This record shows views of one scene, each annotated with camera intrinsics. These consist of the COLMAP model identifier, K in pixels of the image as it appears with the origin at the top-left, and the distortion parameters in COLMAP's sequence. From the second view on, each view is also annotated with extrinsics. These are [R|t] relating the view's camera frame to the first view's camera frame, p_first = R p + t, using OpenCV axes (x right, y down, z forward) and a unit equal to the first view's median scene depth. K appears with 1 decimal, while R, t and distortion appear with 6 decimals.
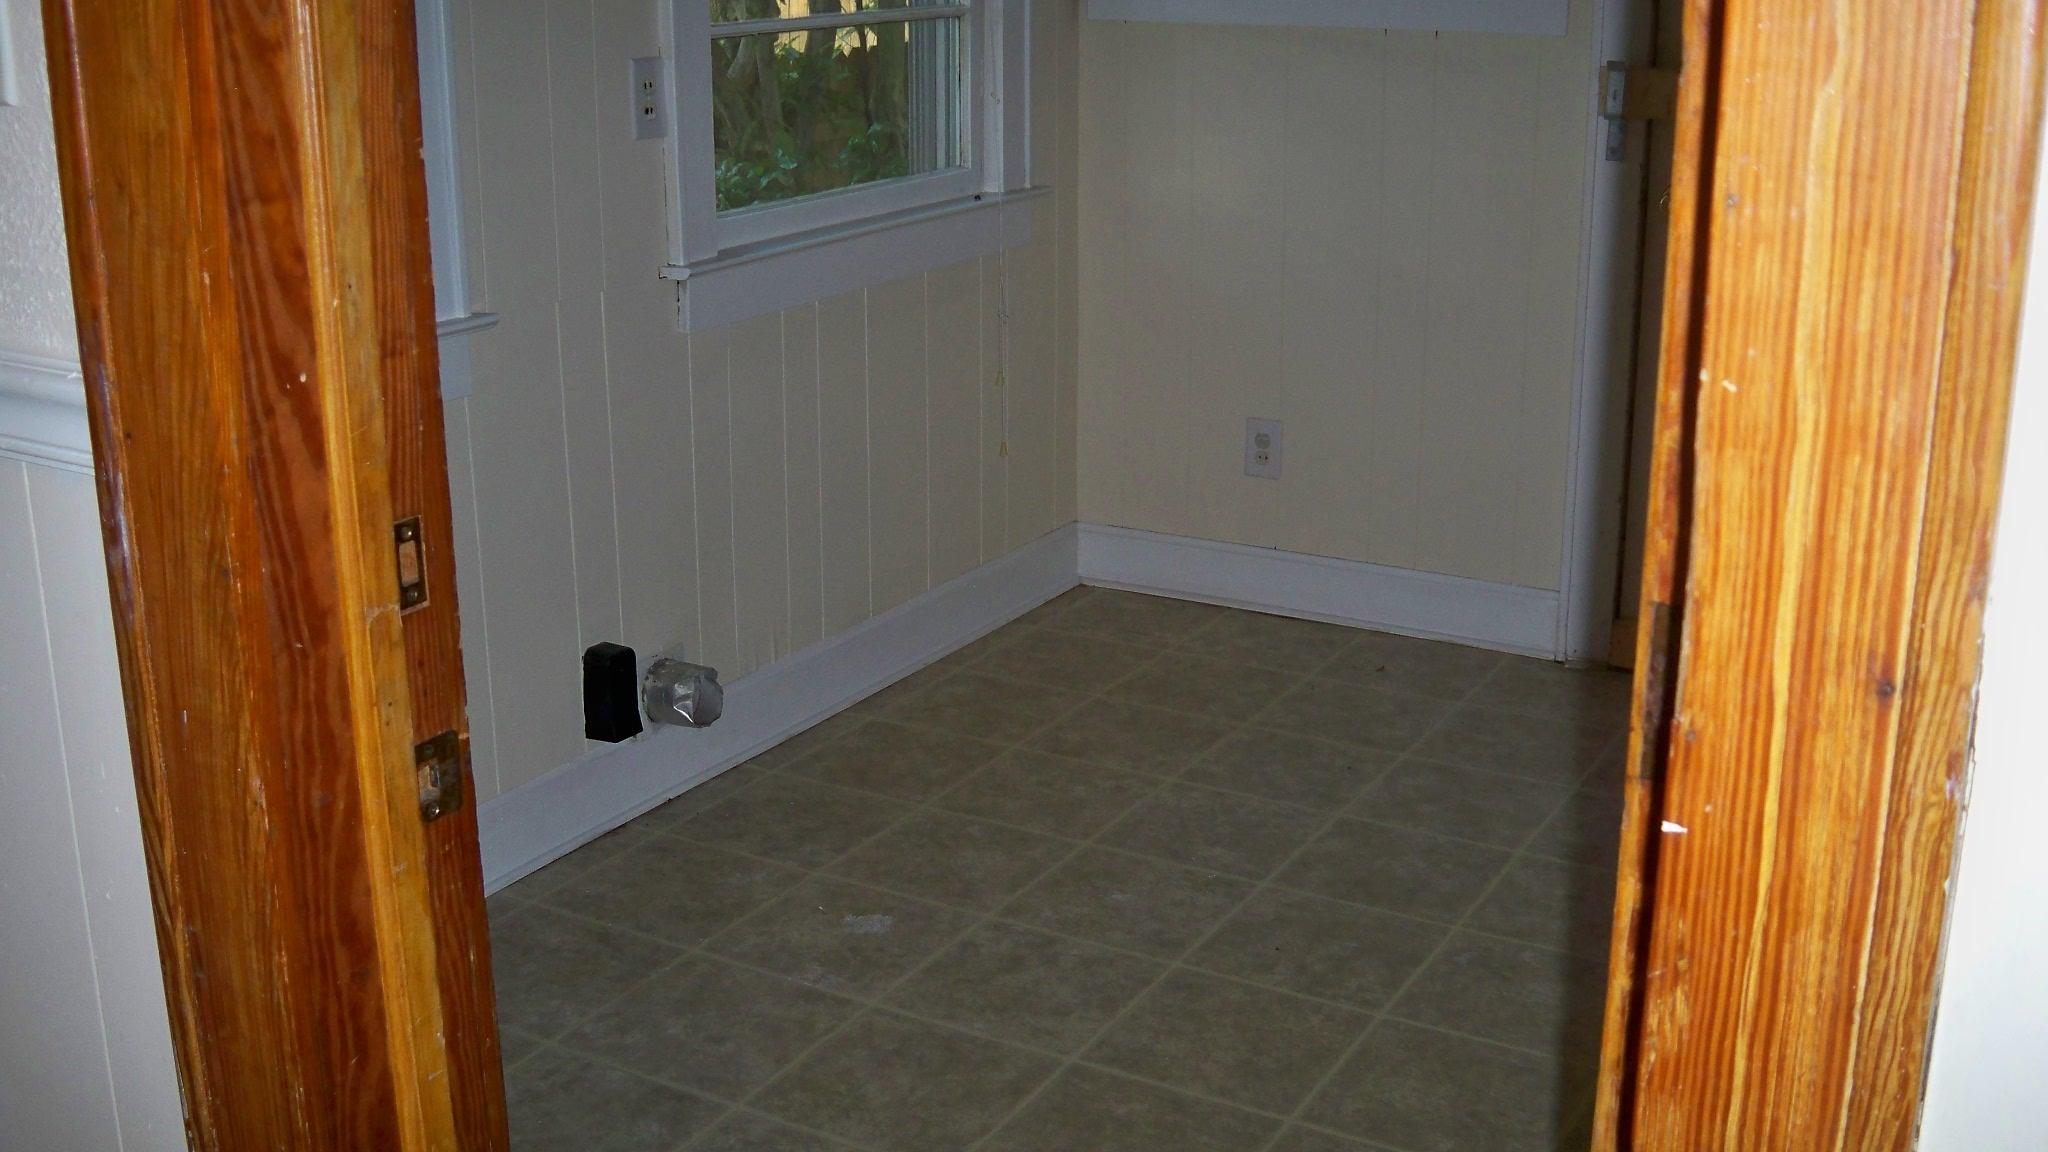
lens RADIAL K [[2148.5, 0, 1022.9], [0, 2148.5, 574.8], [0, 0, 1]] dist [-0.114286, 0.000000]
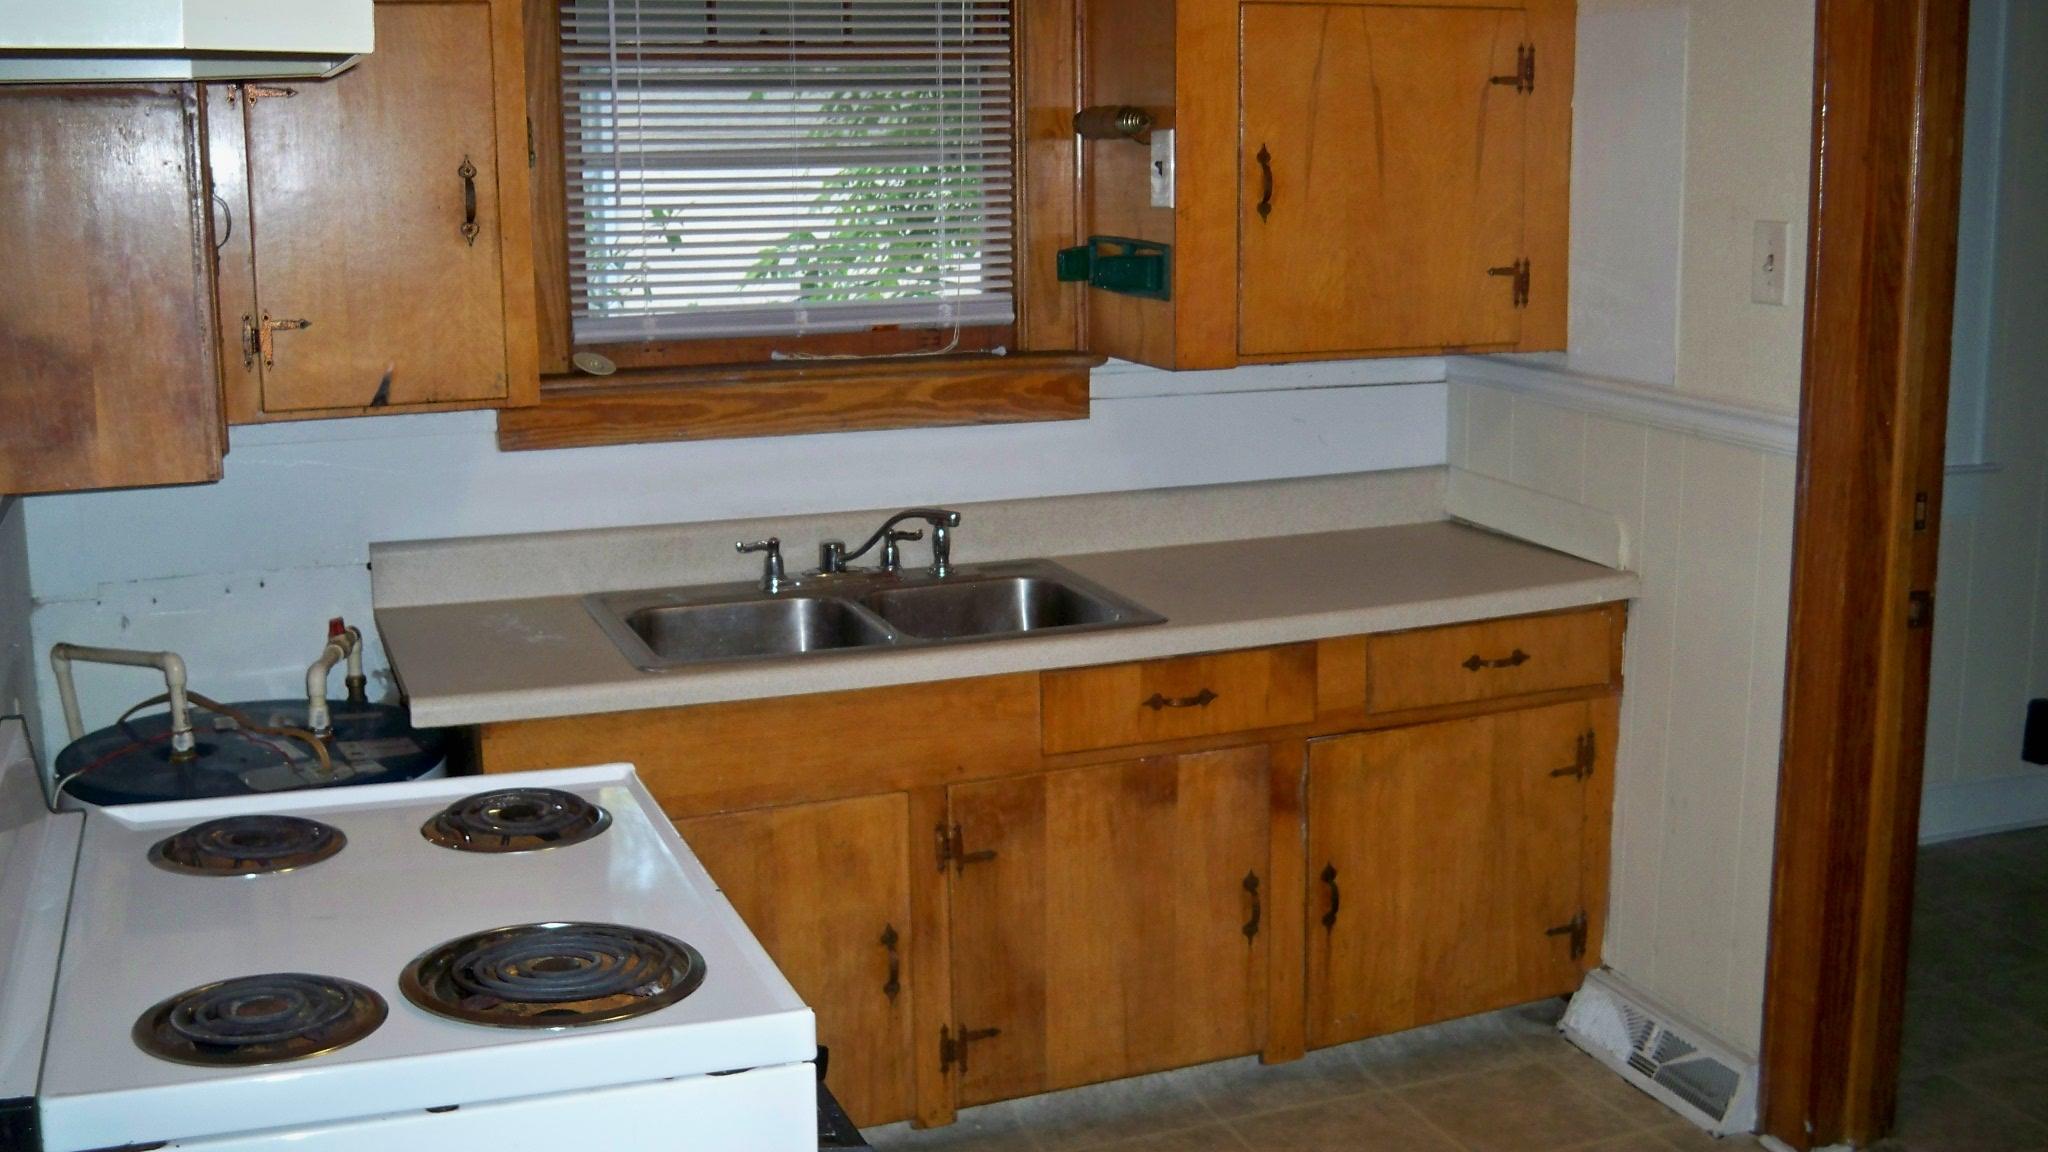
lens RADIAL K [[2148.5, 0, 1021.5], [0, 2148.5, 578.4], [0, 0, 1]] dist [-0.114286, 0.000000]
pose [[0.755850, 0.112643, -0.644983, 0.479261], [-0.188655, 0.980780, -0.049794, 0.381663], [0.626977, 0.159316, 0.762573, -1.414575]]
